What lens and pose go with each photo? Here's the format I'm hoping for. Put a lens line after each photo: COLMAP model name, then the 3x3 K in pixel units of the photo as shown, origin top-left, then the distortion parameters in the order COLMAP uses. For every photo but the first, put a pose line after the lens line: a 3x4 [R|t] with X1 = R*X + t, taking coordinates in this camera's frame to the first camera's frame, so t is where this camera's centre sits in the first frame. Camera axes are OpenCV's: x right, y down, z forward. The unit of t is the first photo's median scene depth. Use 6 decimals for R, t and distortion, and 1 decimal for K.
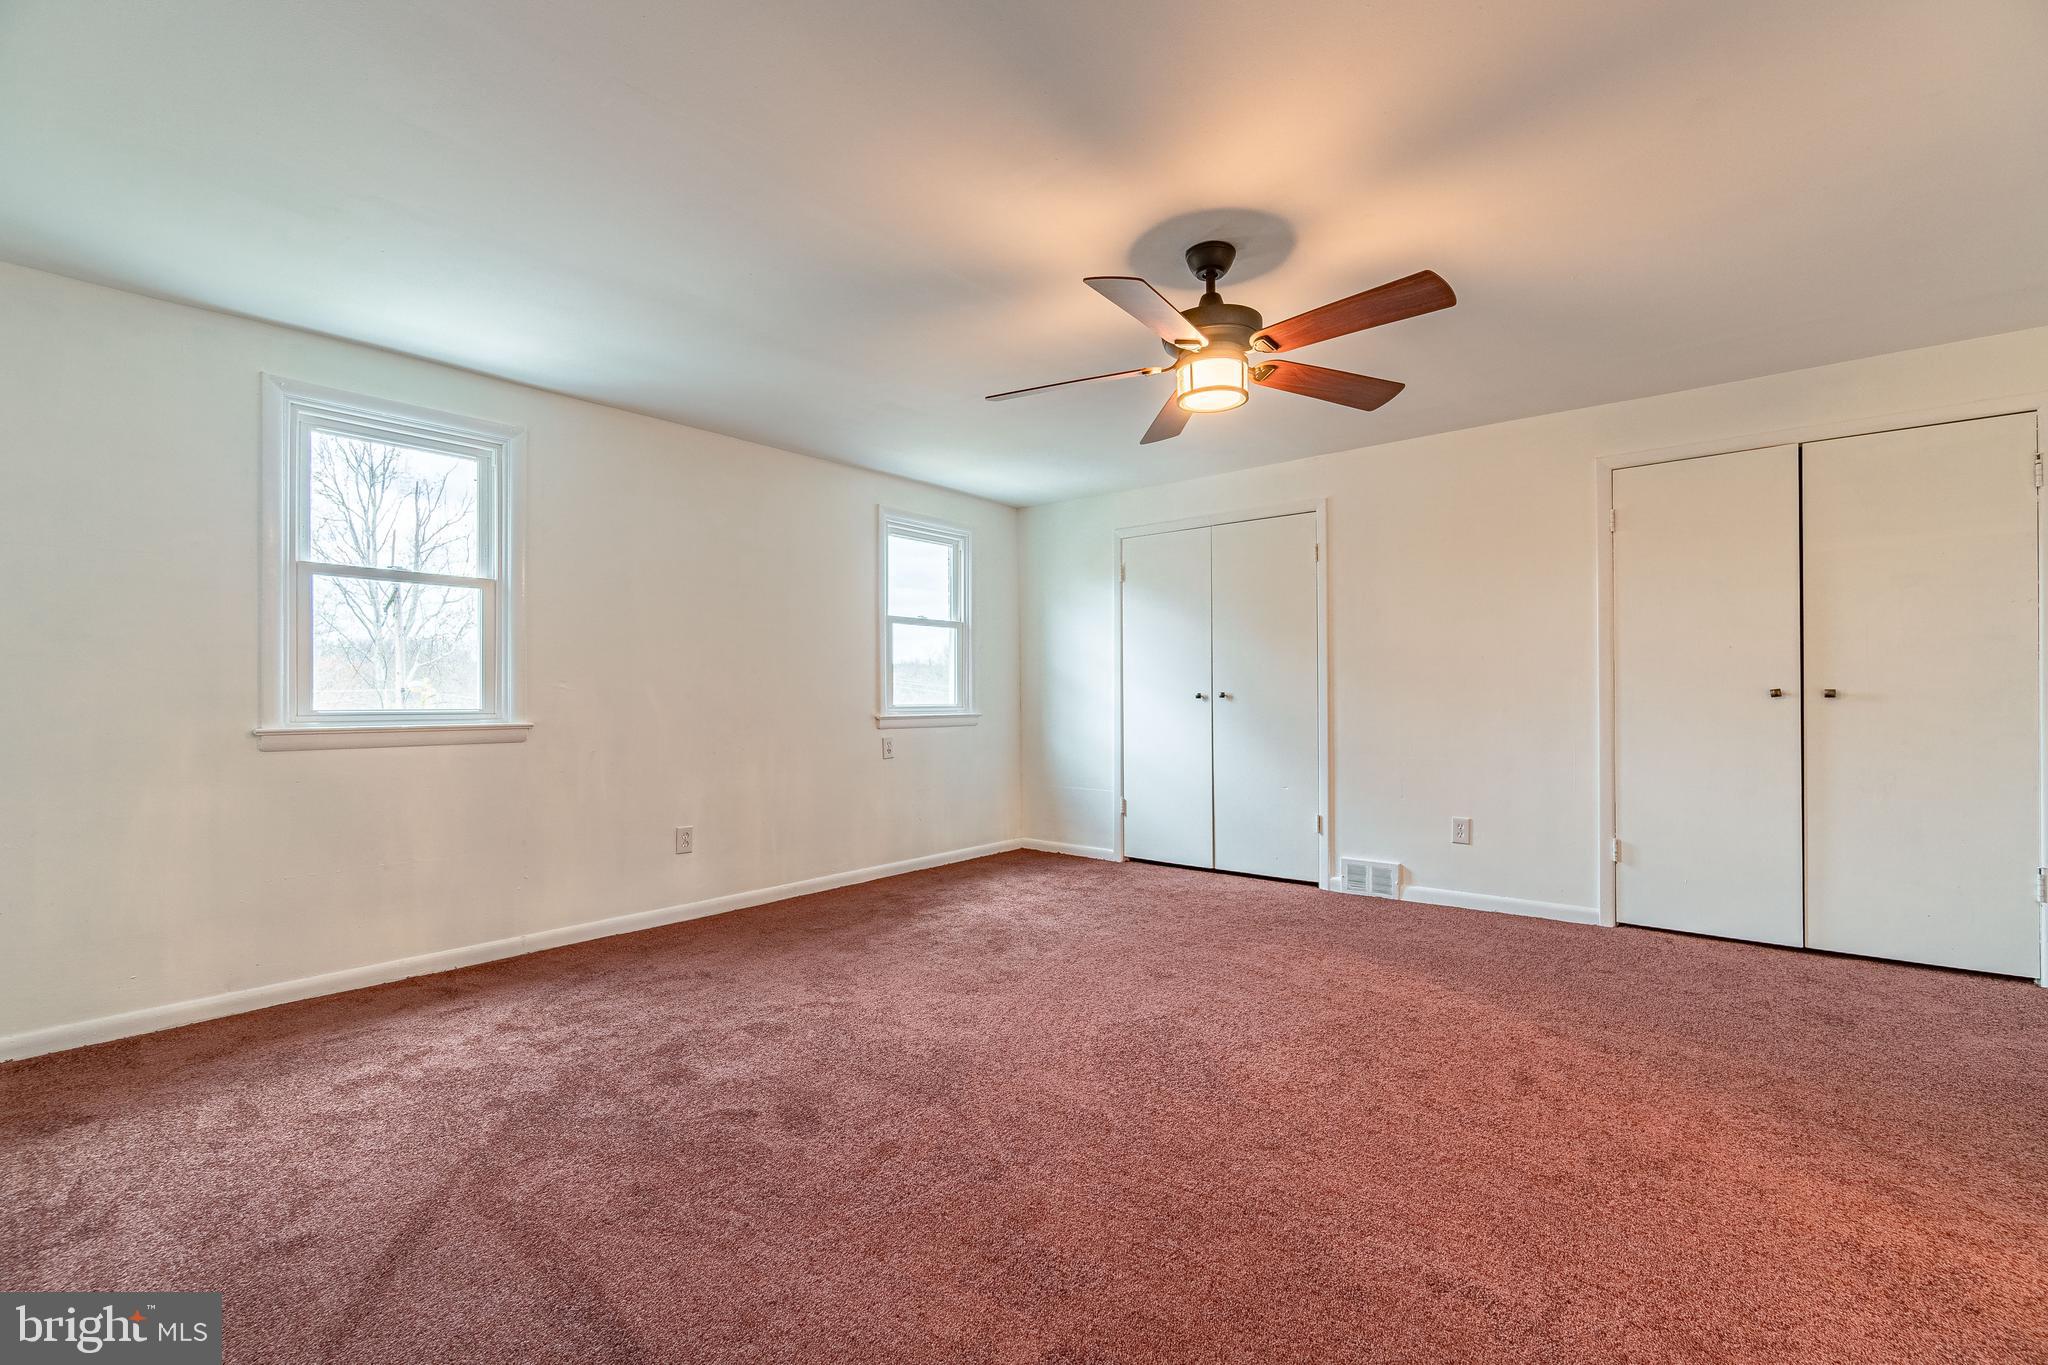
lens RADIAL K [[898.2, 0, 1040.8], [0, 898.2, 692.8], [0, 0, 1]] dist [-0.001311, -0.000080]
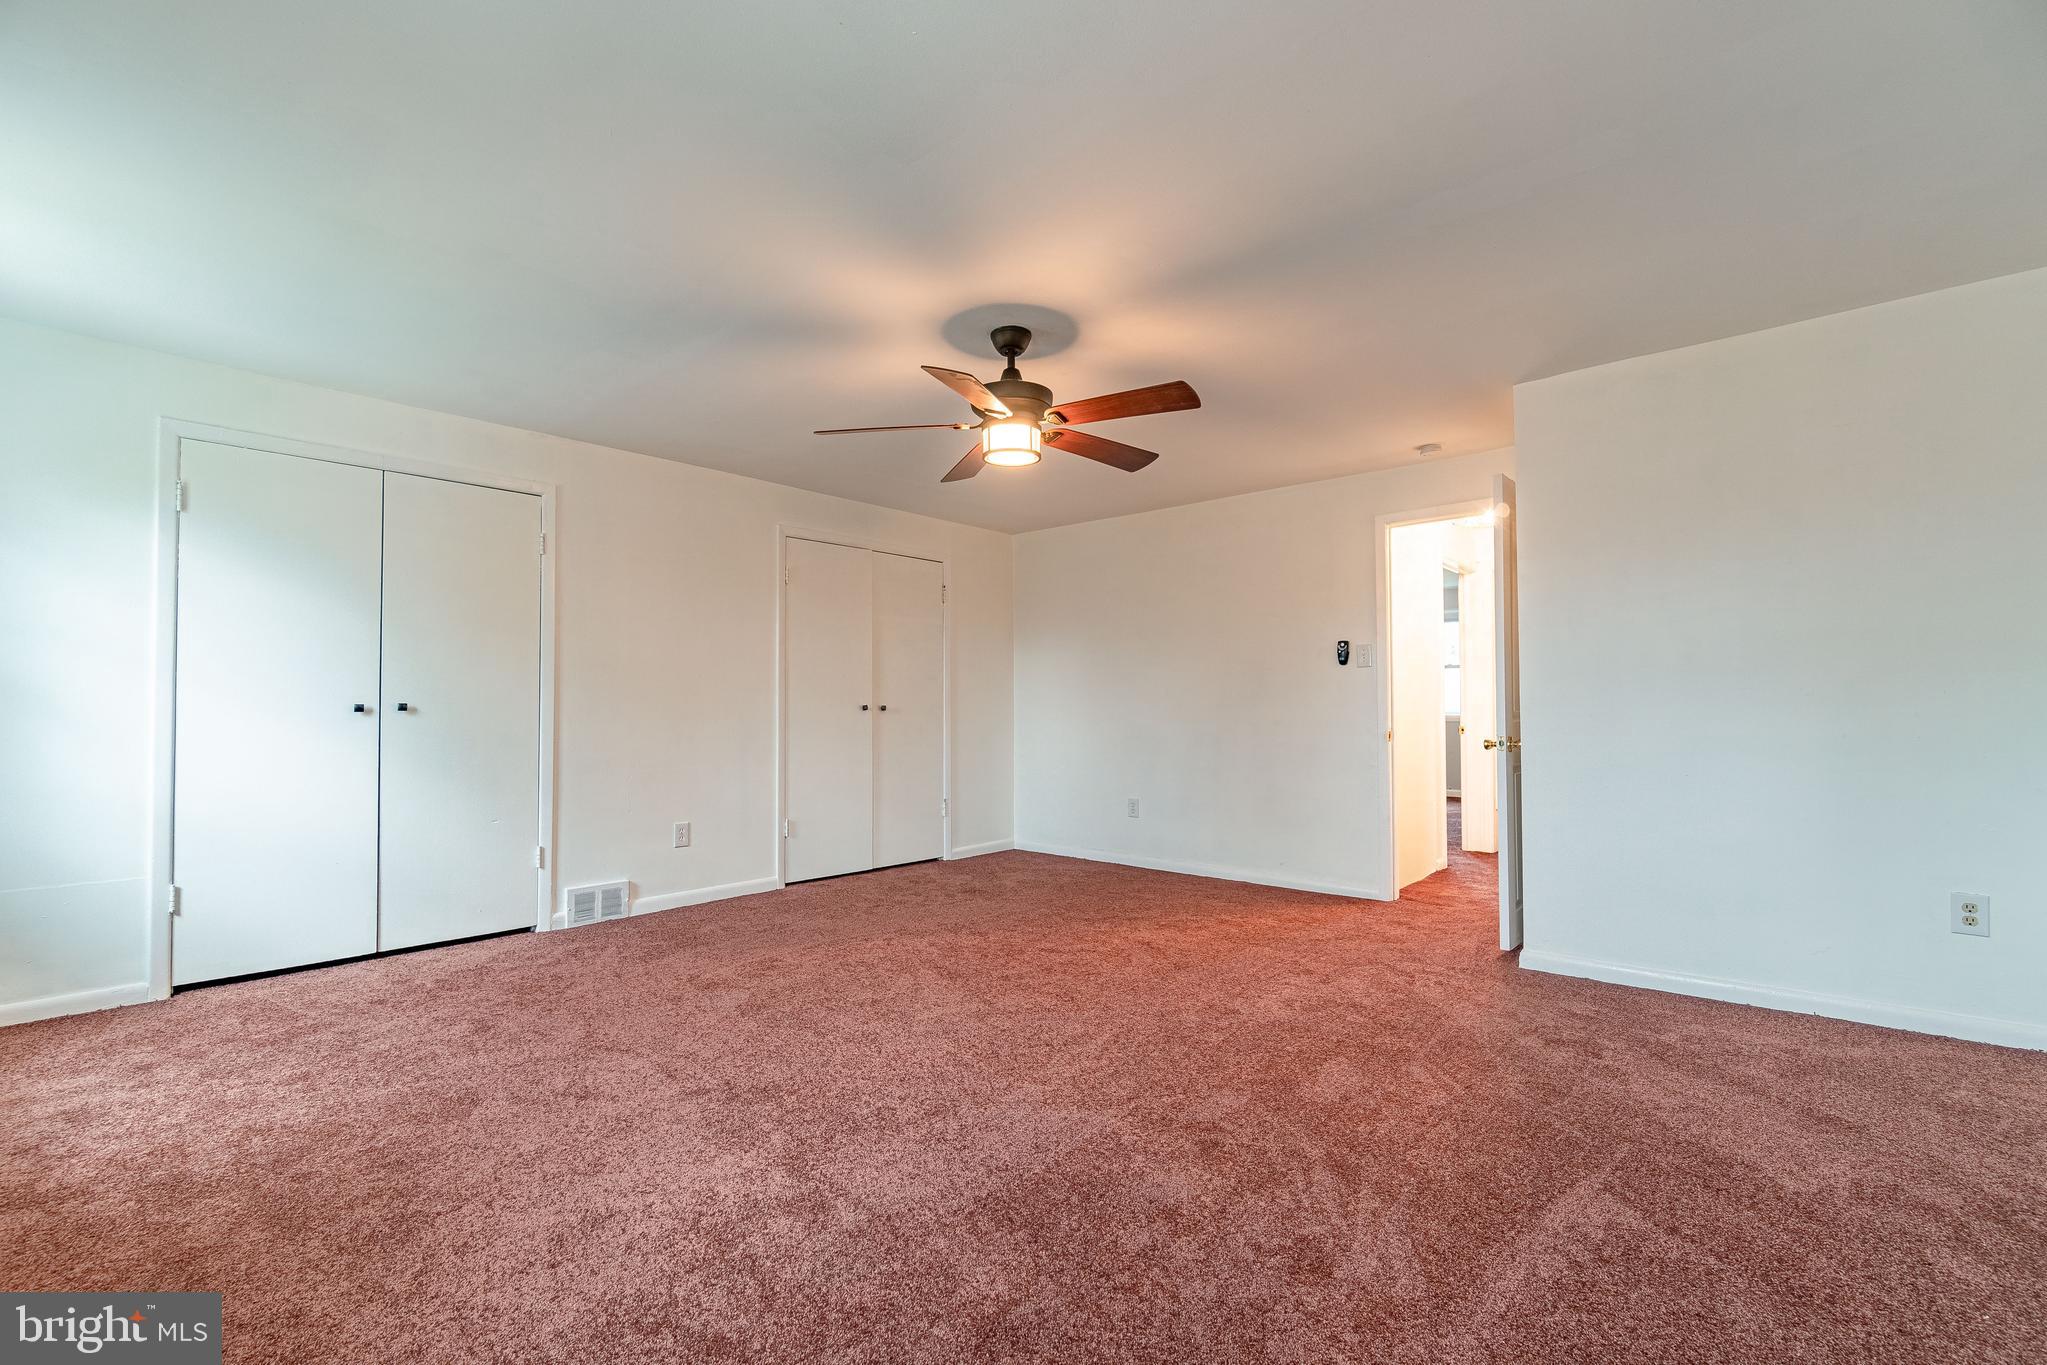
lens RADIAL K [[887.4, 0, 1017.8], [0, 887.4, 691.4], [0, 0, 1]] dist [-0.000123, 0.000238]
pose [[0.042725, 0.023742, 0.998805, -0.548429], [-0.003221, 0.999716, -0.023625, 0.005176], [-0.999082, -0.002208, 0.042789, 0.521810]]
